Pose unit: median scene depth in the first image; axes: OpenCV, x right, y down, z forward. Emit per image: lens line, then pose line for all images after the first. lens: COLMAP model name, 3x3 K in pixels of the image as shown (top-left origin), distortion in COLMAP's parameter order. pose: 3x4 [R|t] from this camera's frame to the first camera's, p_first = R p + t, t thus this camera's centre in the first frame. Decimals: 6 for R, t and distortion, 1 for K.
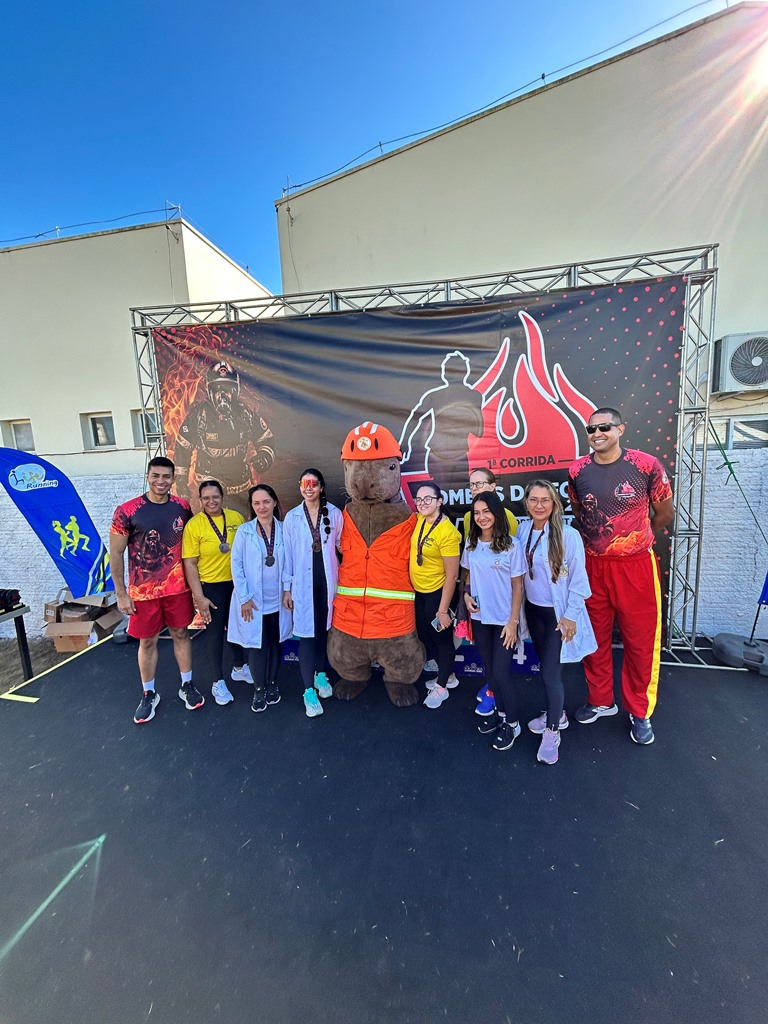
lens RADIAL K [[421.1, 0, 385.9], [0, 421.1, 513.0], [0, 0, 1]] dist [-0.003237, 0.002706]
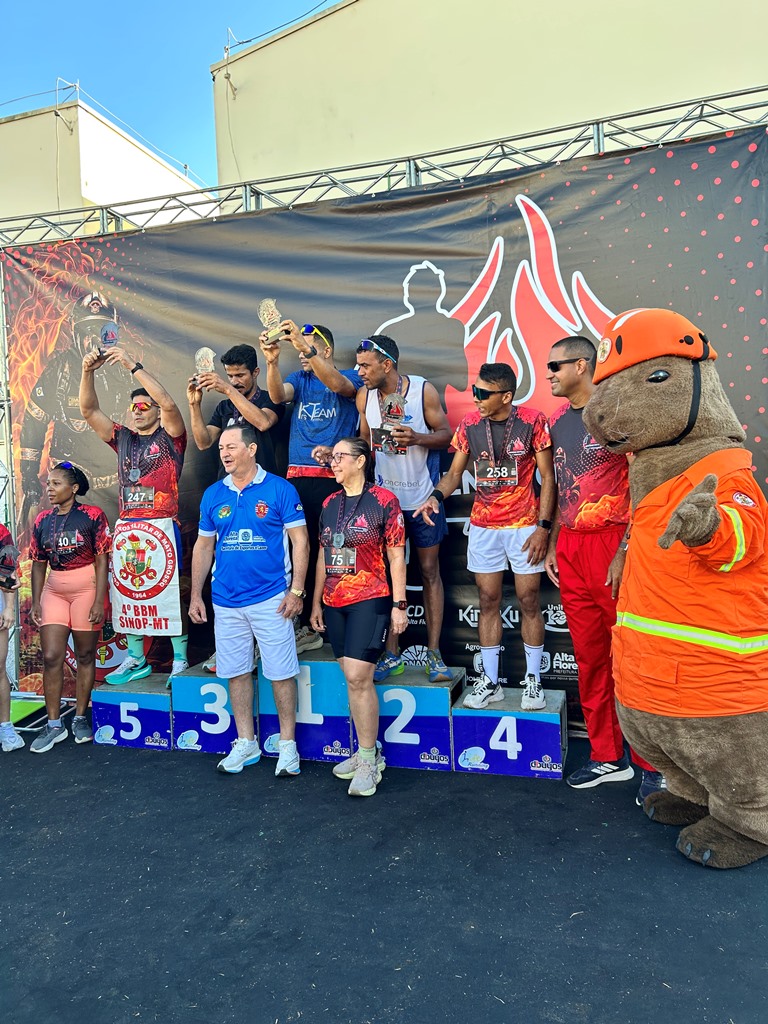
lens RADIAL K [[777.3, 0, 370.7], [0, 777.3, 501.6], [0, 0, 1]] dist [0.046736, -0.044976]
pose [[0.990819, 0.001872, -0.135179, 0.241515], [-0.018488, 0.992386, -0.121770, 0.130165], [0.133922, 0.123151, 0.983310, -0.149326]]
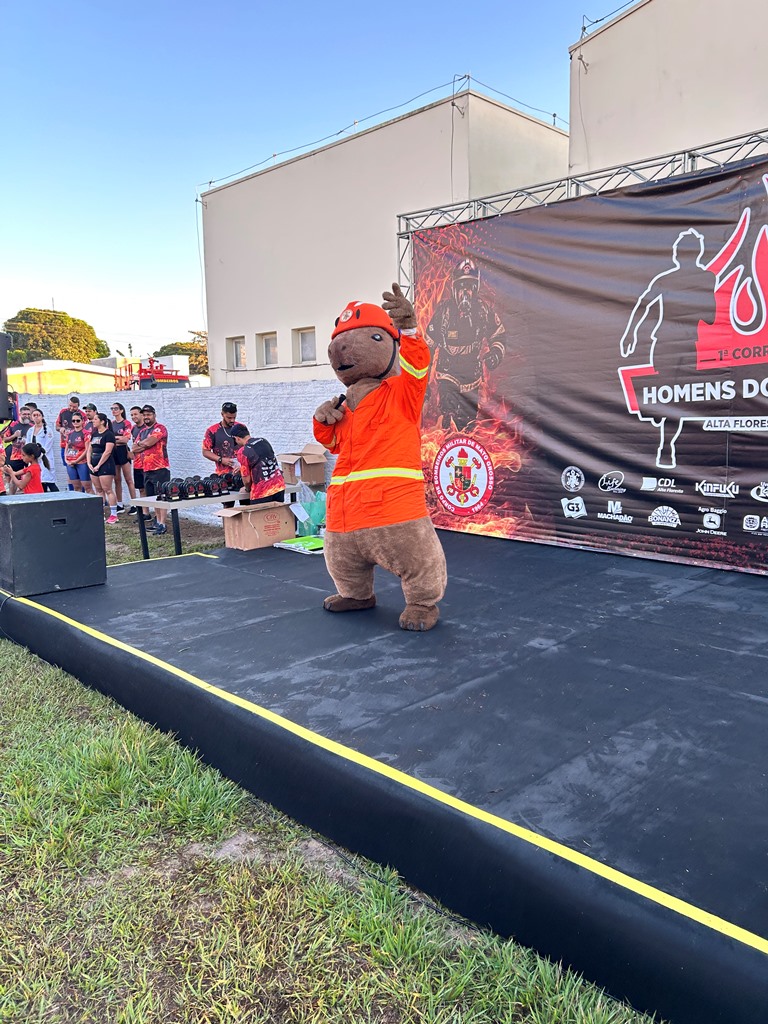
lens RADIAL K [[777.3, 0, 379.3], [0, 777.3, 503.1], [0, 0, 1]] dist [0.046736, -0.044976]
pose [[0.821259, 0.096947, -0.562258, 0.602076], [-0.094205, 0.994973, 0.033957, 0.197641], [0.562724, 0.025080, 0.826264, -0.719374]]
